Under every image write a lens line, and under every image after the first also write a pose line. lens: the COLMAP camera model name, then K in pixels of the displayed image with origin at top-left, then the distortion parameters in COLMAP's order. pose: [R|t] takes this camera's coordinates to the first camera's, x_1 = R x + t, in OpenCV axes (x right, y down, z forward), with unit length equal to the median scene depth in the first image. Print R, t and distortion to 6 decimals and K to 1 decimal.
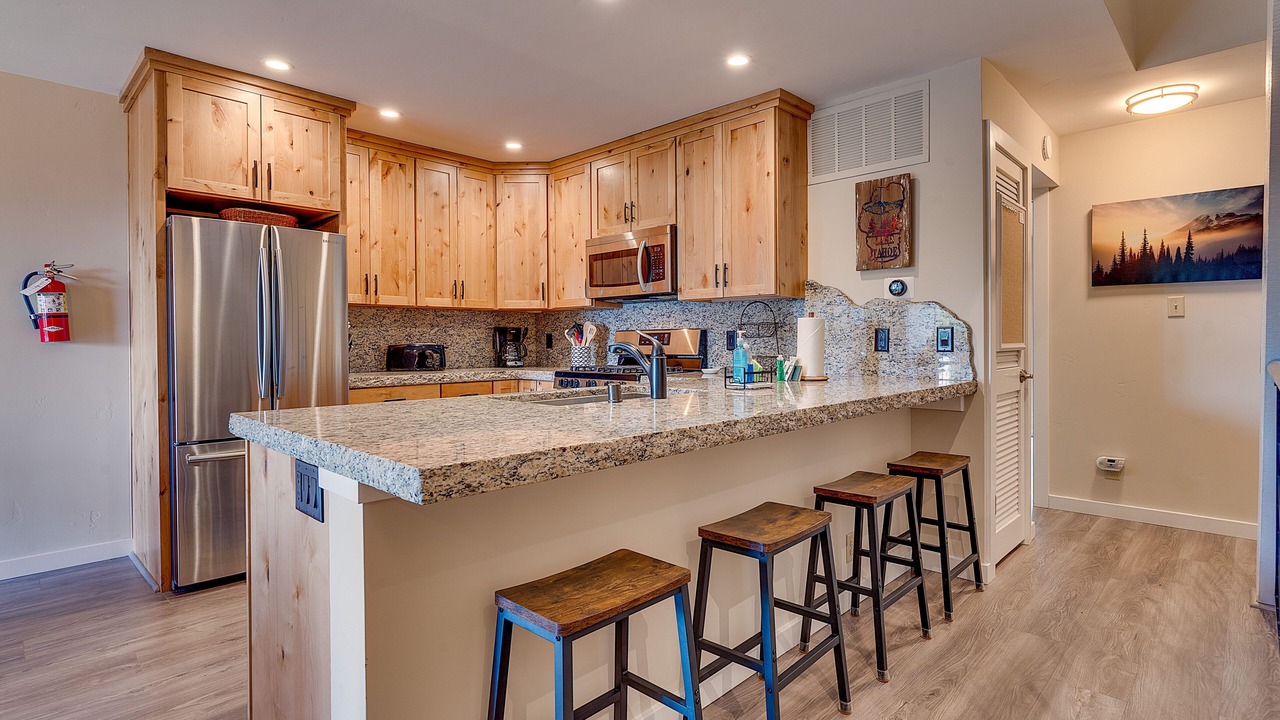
lens RADIAL K [[626.4, 0, 639.6], [0, 626.4, 353.3], [0, 0, 1]] dist [-0.005016, -0.000823]
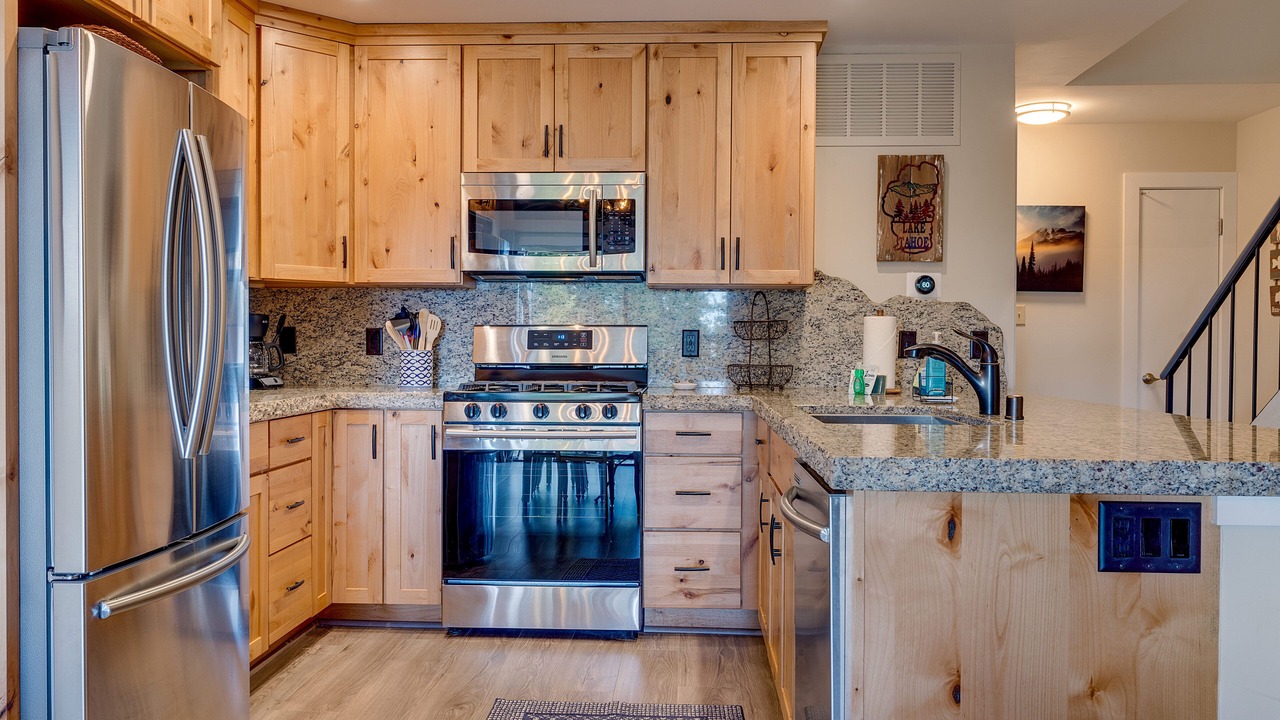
lens RADIAL K [[986.6, 0, 641.0], [0, 986.6, 360.4], [0, 0, 1]] dist [0.000747, 0.002243]
pose [[0.754278, 0.000685, 0.656555, -0.690212], [0.003038, 0.999985, -0.004532, 0.004076], [-0.656548, 0.005413, 0.754265, 0.207067]]
